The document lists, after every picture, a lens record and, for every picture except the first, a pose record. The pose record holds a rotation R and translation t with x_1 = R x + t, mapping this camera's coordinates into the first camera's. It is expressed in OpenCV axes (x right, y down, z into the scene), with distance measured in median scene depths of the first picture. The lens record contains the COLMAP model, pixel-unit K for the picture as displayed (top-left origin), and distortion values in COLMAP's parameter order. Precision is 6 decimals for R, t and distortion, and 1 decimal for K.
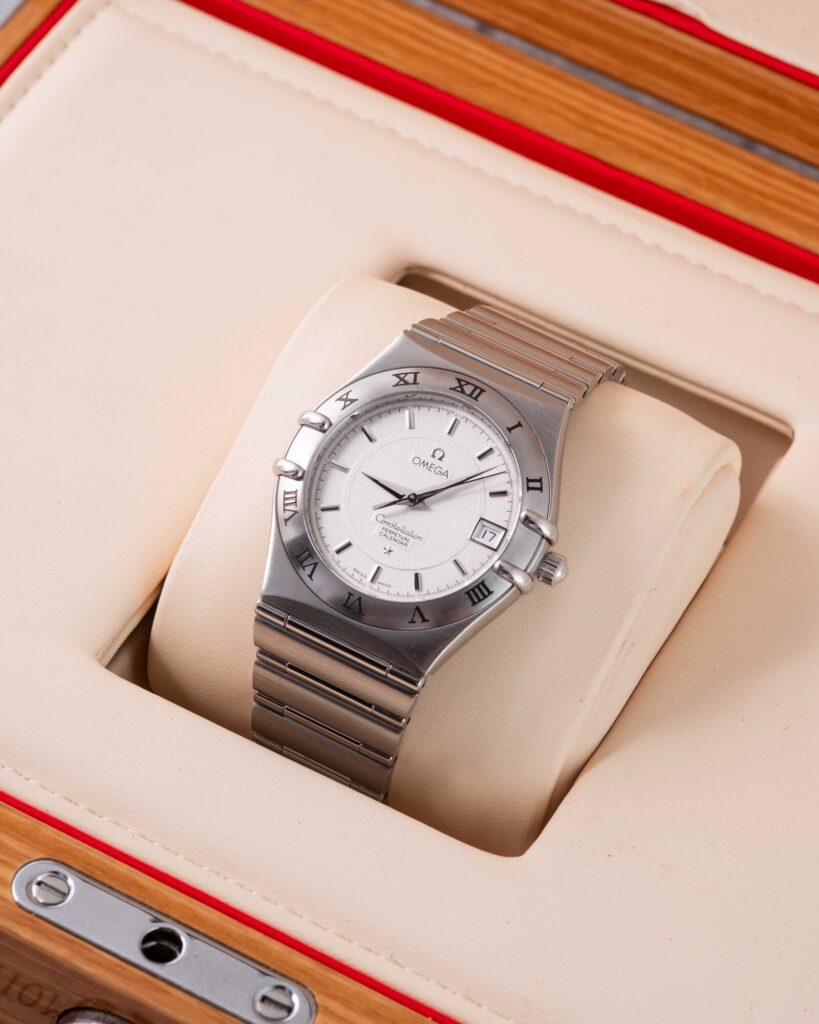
lens RADIAL K [[7464.6, 0, 332.8], [0, 7464.6, 531.3], [0, 0, 1]] dist [2.053446, 0.000000]
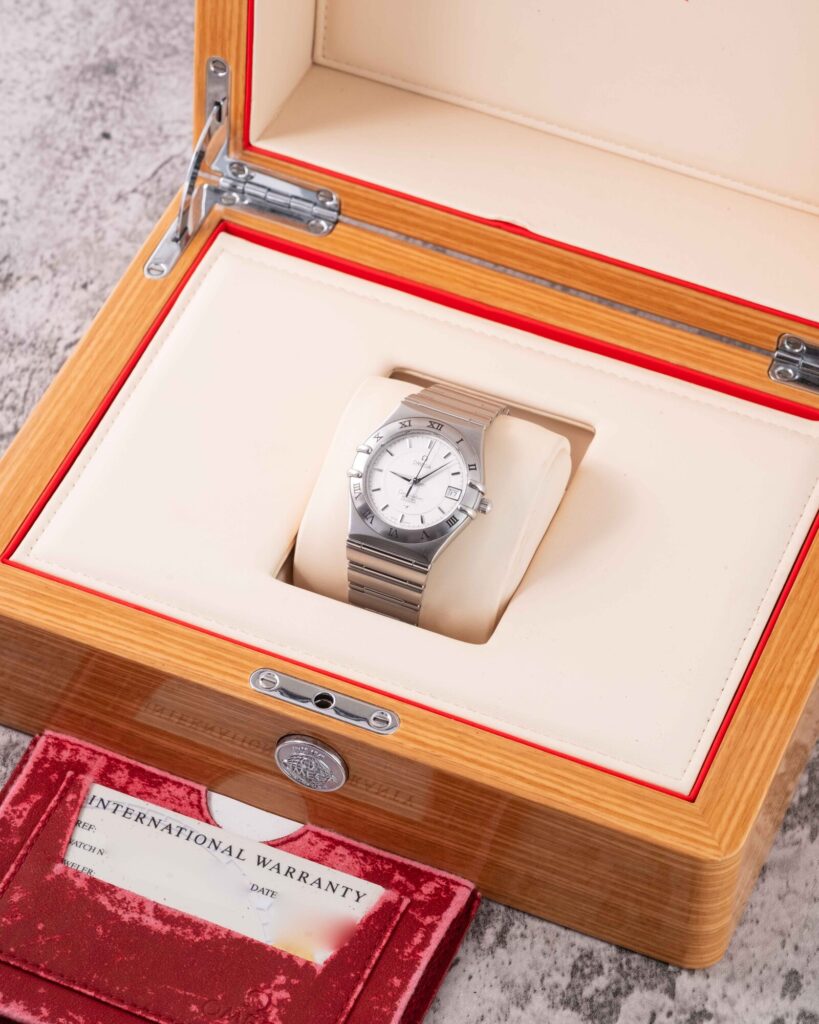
lens RADIAL K [[7464.6, 0, 408.0], [0, 7464.6, 511.7], [0, 0, 1]] dist [2.053446, 0.000000]
pose [[0.993613, -0.110003, 0.025158, -0.044314], [0.110259, 0.993862, -0.009026, 0.022647], [-0.024010, 0.011743, 0.999643, -1.074622]]
